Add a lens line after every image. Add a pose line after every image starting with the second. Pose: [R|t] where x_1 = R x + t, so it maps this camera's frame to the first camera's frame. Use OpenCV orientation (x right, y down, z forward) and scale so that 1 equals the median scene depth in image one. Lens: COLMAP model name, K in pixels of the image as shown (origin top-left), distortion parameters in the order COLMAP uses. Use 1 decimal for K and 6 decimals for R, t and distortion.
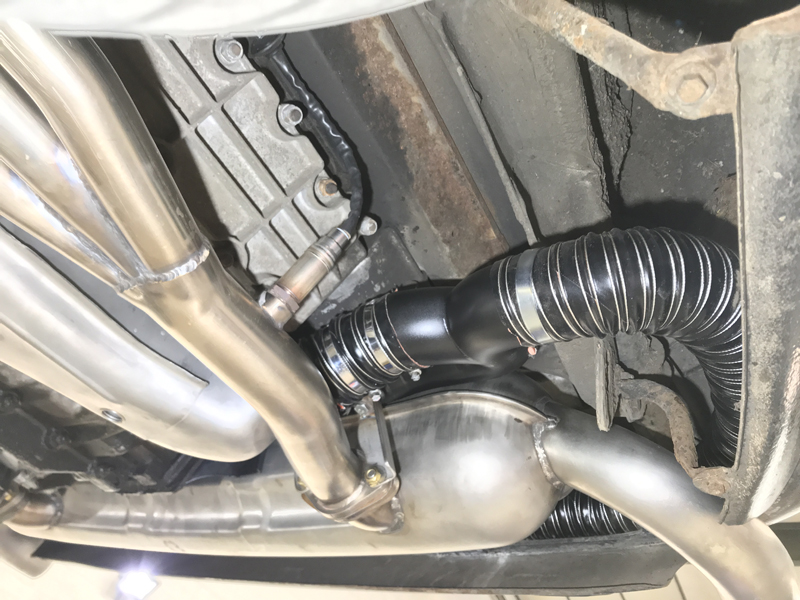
lens RADIAL K [[662.3, 0, 397.3], [0, 662.3, 296.1], [0, 0, 1]] dist [-0.007942, 0.004404]
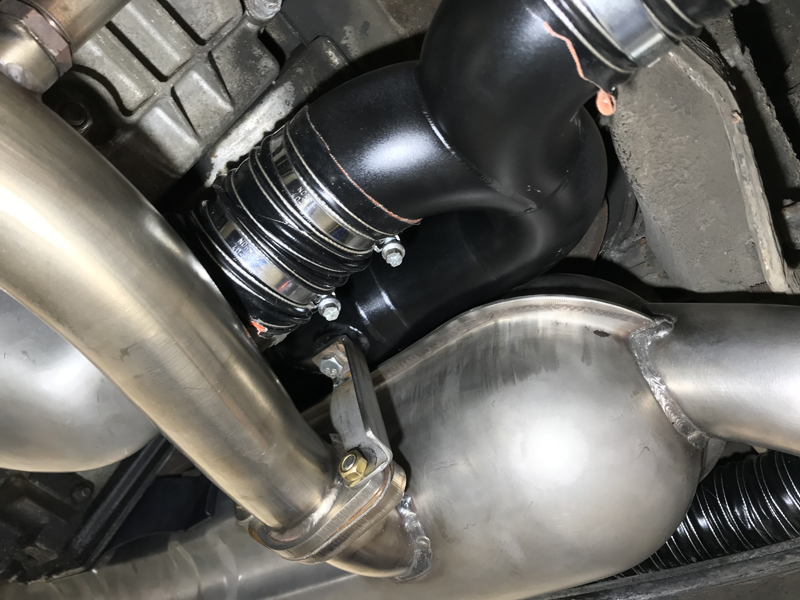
lens RADIAL K [[662.3, 0, 403.4], [0, 662.3, 304.2], [0, 0, 1]] dist [-0.007942, 0.004404]
pose [[0.985595, -0.158761, -0.058281, 0.054667], [0.151138, 0.981480, -0.117705, 0.202677], [0.075889, 0.107201, 0.991337, 0.430811]]
